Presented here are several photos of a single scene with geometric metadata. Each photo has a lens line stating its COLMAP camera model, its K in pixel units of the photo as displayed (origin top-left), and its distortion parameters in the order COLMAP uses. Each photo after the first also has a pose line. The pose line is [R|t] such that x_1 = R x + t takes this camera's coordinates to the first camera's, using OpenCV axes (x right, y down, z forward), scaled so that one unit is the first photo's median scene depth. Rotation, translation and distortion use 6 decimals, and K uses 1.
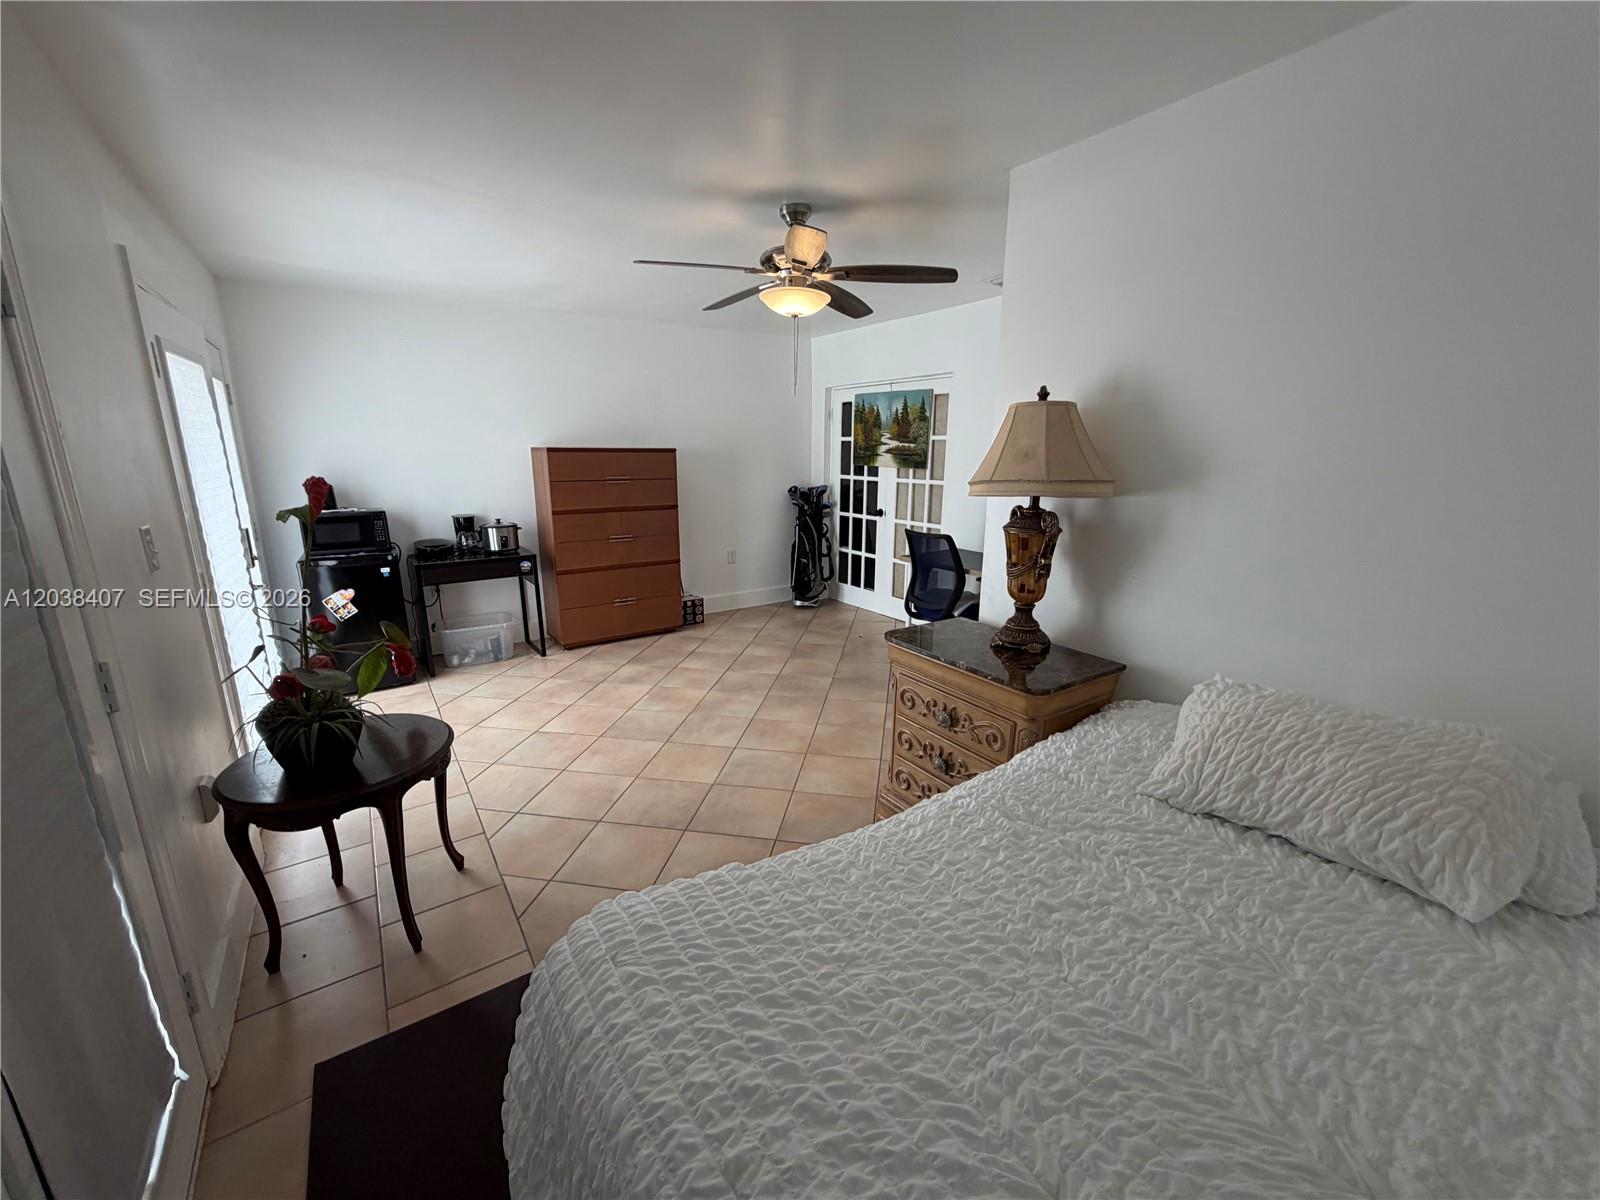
lens RADIAL K [[635.2, 0, 799.0], [0, 635.2, 610.3], [0, 0, 1]] dist [0.000281, 0.000111]
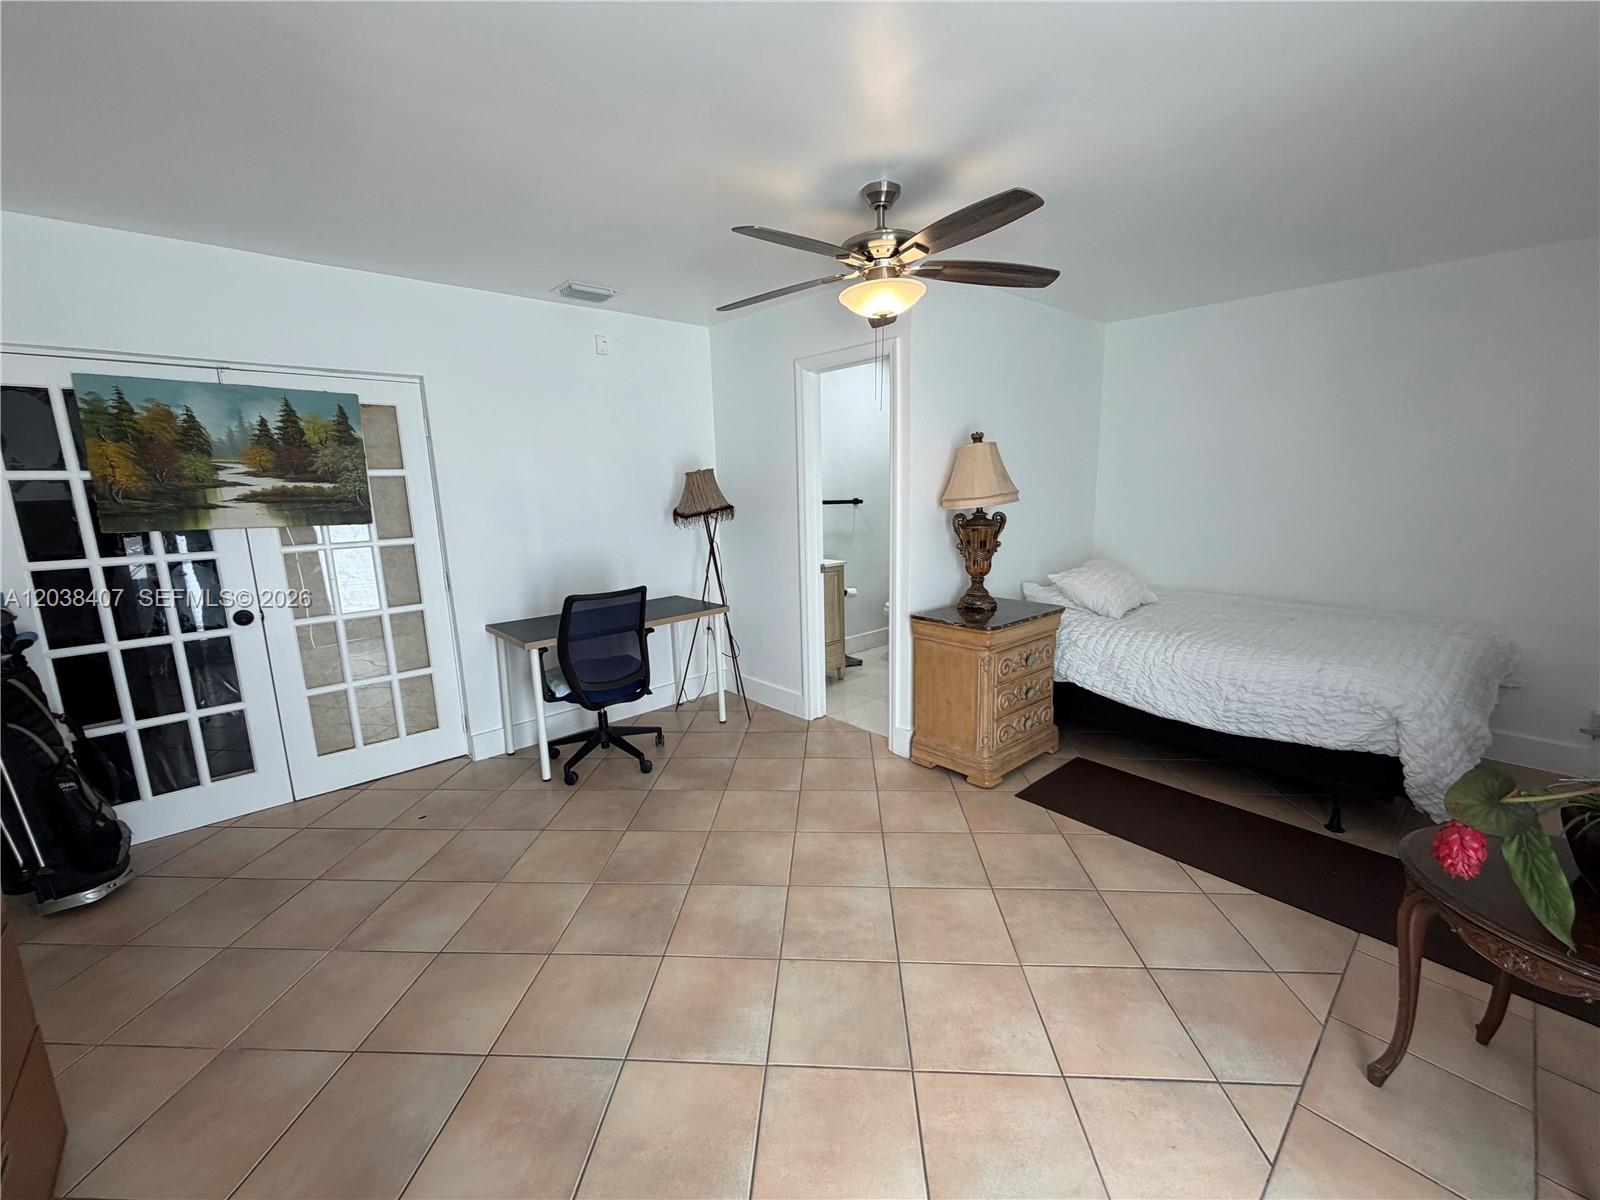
lens RADIAL K [[635.2, 0, 798.7], [0, 635.2, 600.5], [0, 0, 1]] dist [0.000281, 0.000111]
pose [[-0.116032, -0.181819, 0.976462, -0.412911], [0.272627, 0.939514, 0.207335, -0.148913], [-0.955097, 0.290268, -0.059445, 0.594182]]
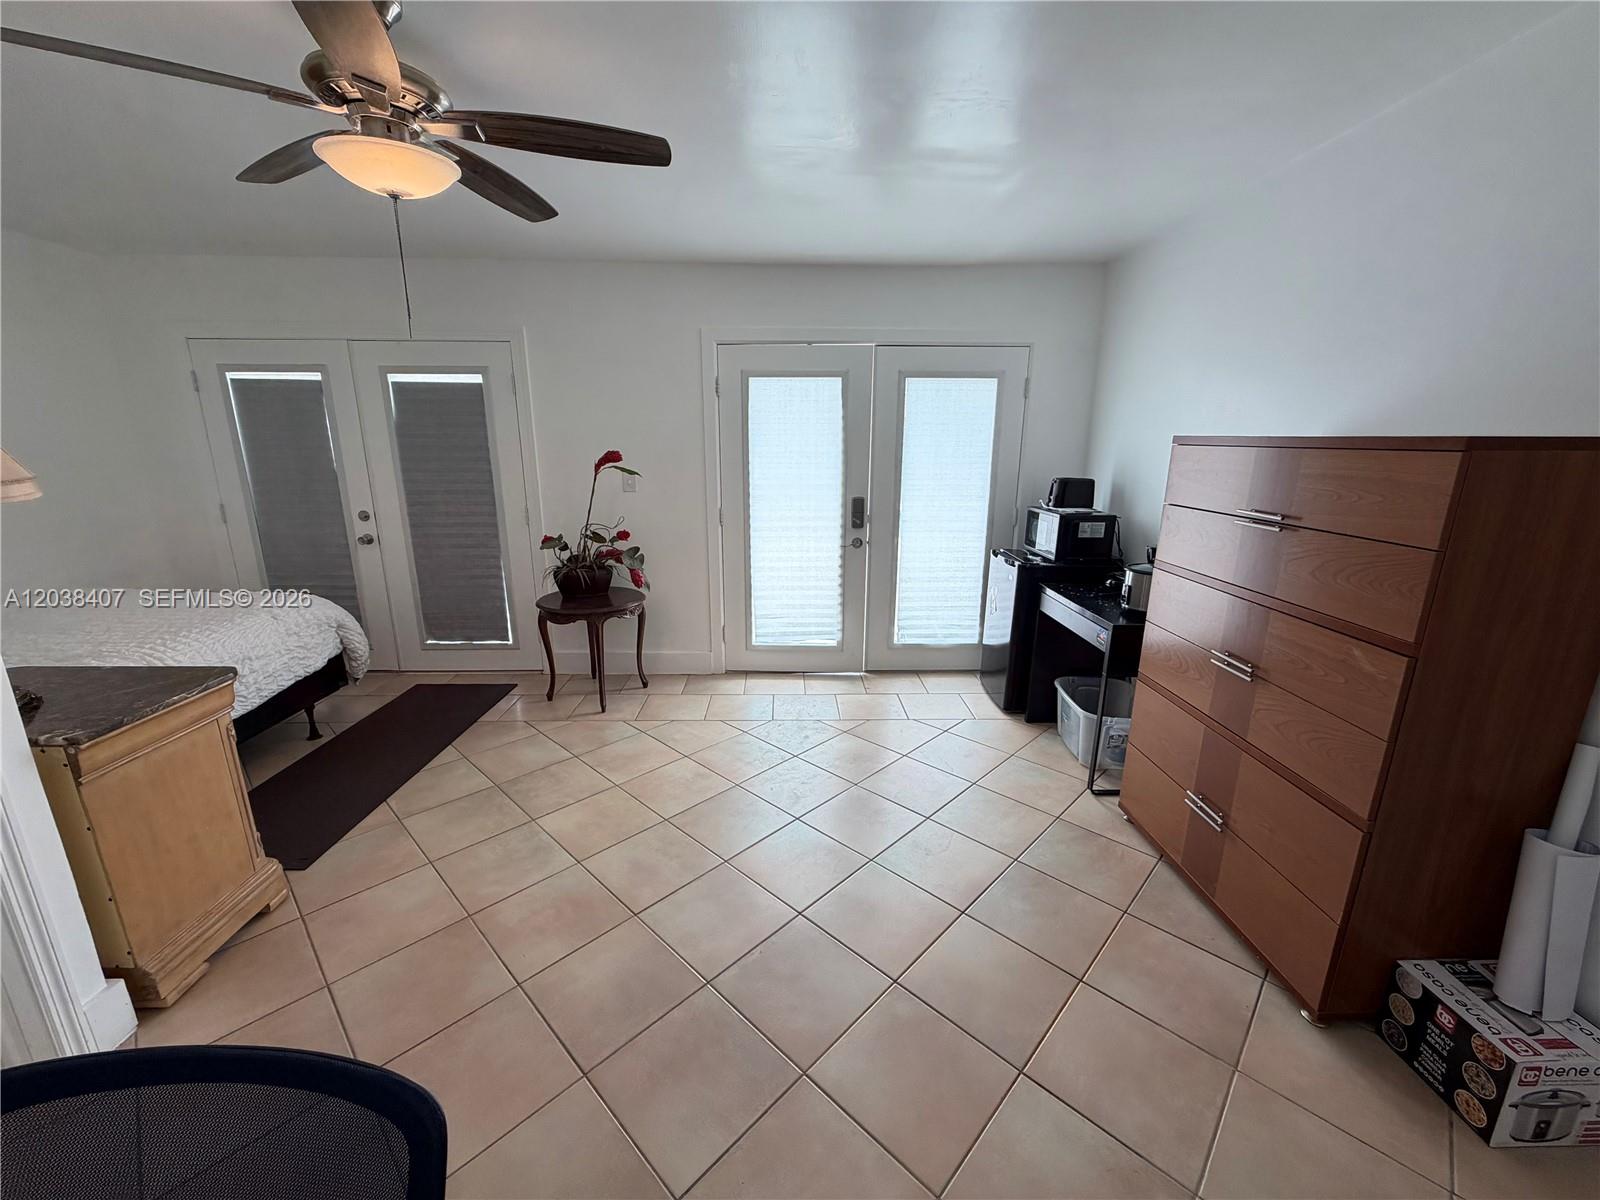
lens RADIAL K [[635.2, 0, 795.4], [0, 635.2, 598.4], [0, 0, 1]] dist [0.000281, 0.000111]
pose [[-0.559733, 0.193353, -0.805800, 0.154343], [-0.215926, 0.904776, 0.367092, -0.199592], [0.800047, 0.379467, -0.464683, 0.796538]]
